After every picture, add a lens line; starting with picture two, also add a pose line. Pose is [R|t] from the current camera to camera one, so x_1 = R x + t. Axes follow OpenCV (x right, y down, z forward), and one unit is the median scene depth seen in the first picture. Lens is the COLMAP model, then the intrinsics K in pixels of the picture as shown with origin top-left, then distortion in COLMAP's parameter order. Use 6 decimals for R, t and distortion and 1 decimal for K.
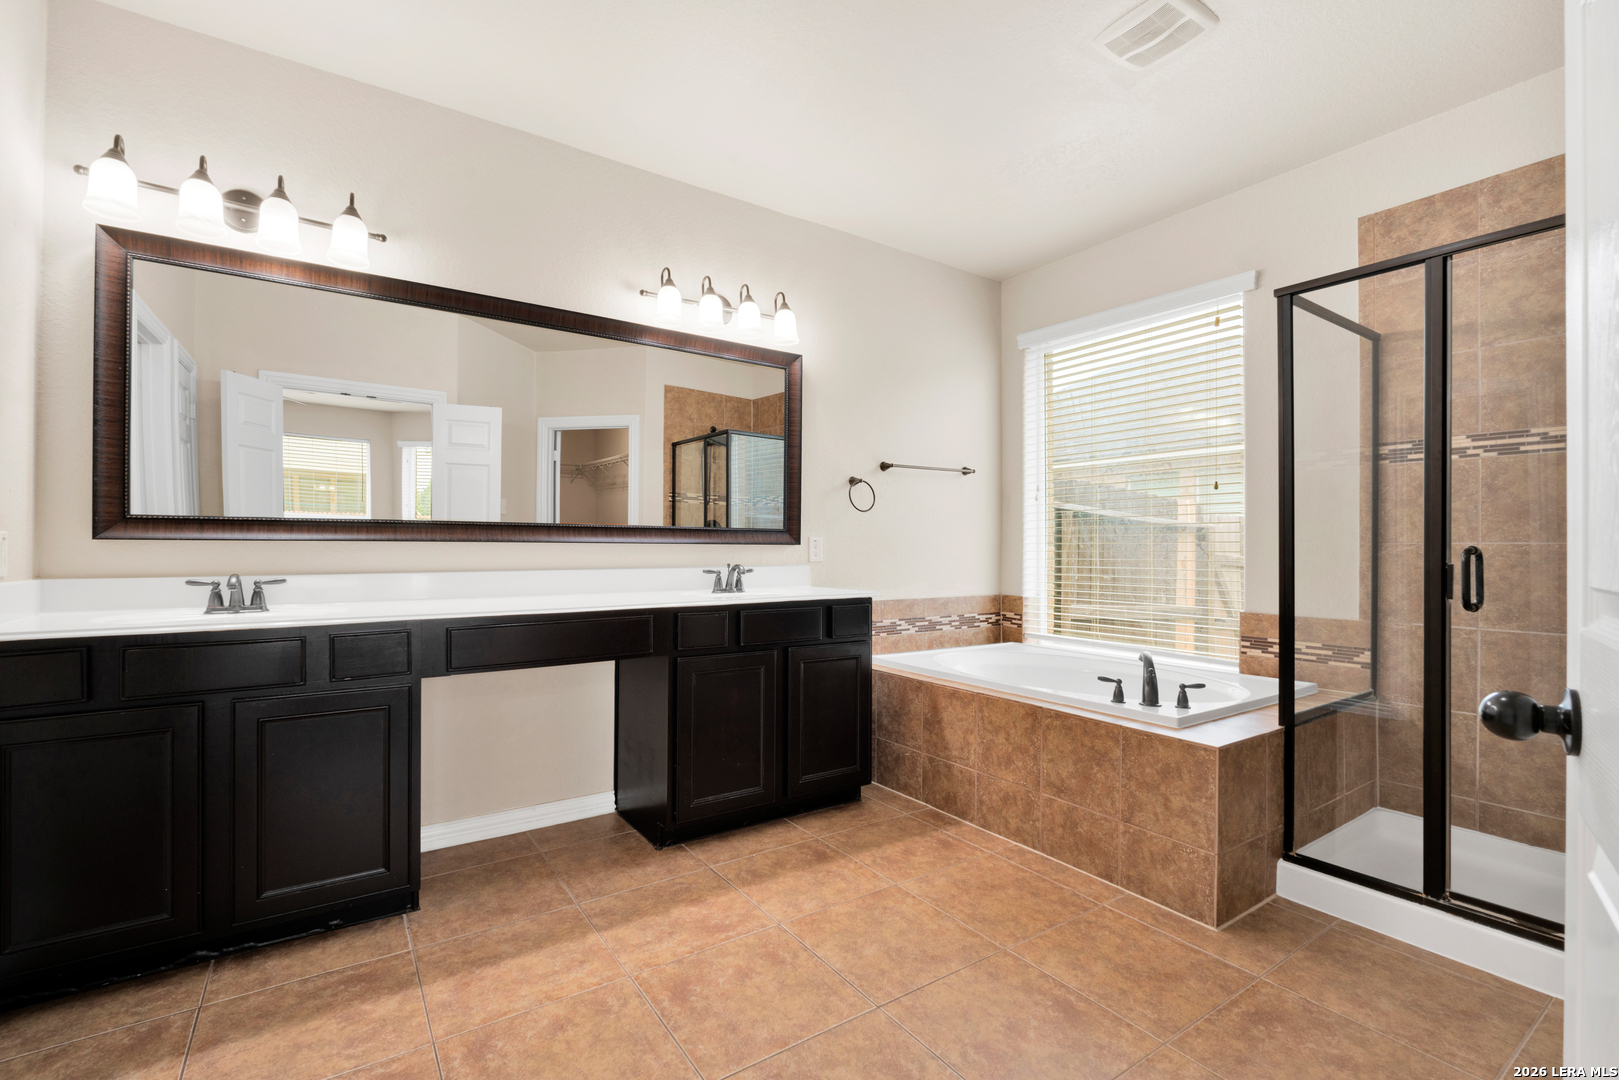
lens RADIAL K [[716.2, 0, 818.0], [0, 716.2, 530.4], [0, 0, 1]] dist [-0.002938, 0.000267]
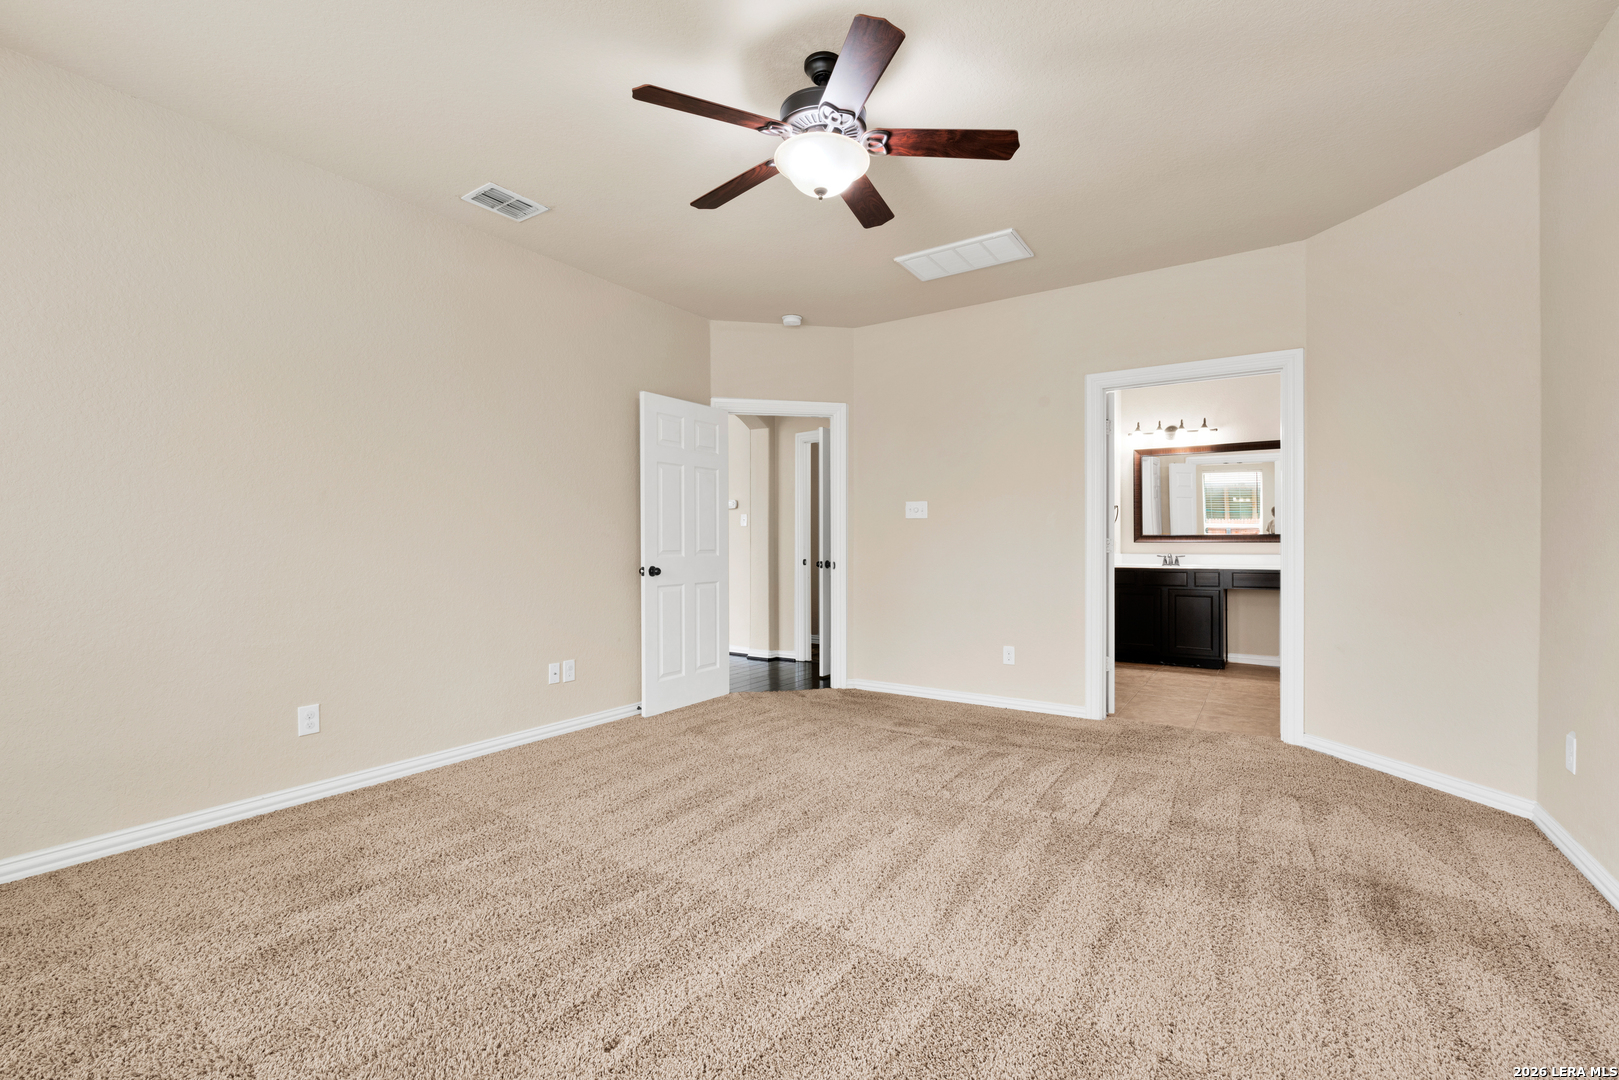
lens RADIAL K [[716.2, 0, 810.2], [0, 716.2, 536.7], [0, 0, 1]] dist [-0.002938, 0.000267]
pose [[0.371581, -0.017340, -0.928239, 1.476611], [0.005807, 0.999849, -0.016353, 0.029823], [0.928382, 0.000687, 0.371626, -1.593720]]
